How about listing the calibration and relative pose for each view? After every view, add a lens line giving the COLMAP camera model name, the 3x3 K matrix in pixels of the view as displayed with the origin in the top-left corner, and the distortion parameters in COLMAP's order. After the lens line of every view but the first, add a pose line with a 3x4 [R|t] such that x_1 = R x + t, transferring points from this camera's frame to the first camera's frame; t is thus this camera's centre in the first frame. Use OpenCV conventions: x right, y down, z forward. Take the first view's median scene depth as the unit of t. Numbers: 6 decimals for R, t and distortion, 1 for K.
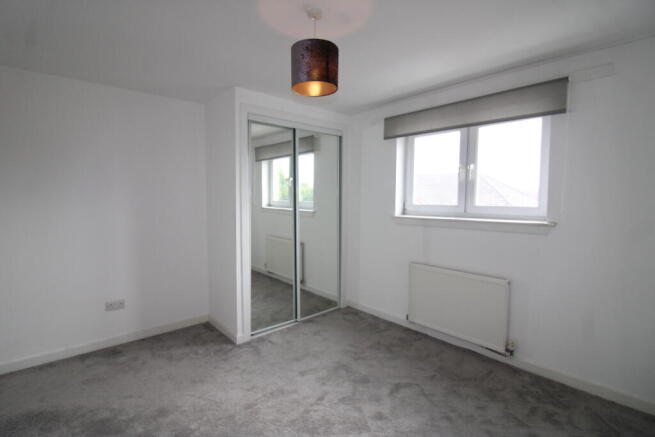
lens RADIAL K [[307.7, 0, 325.4], [0, 307.7, 211.9], [0, 0, 1]] dist [-0.002211, -0.000484]
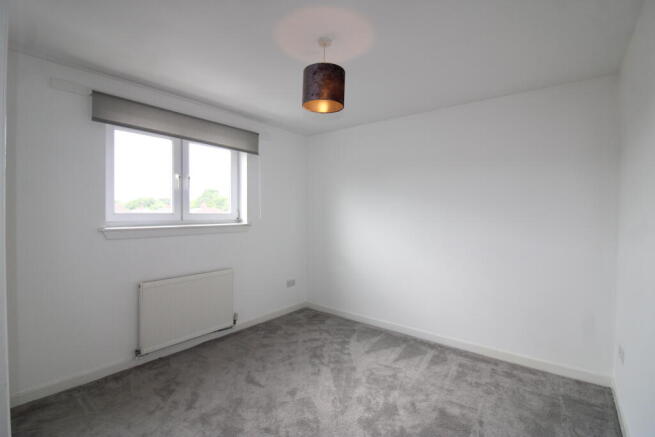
lens RADIAL K [[307.7, 0, 325.4], [0, 307.7, 211.9], [0, 0, 1]] dist [-0.002211, -0.000484]
pose [[-0.152884, -0.009006, 0.988203, -0.693399], [0.033367, 0.999341, 0.014269, -0.025350], [-0.987681, 0.035155, -0.152483, 0.714483]]
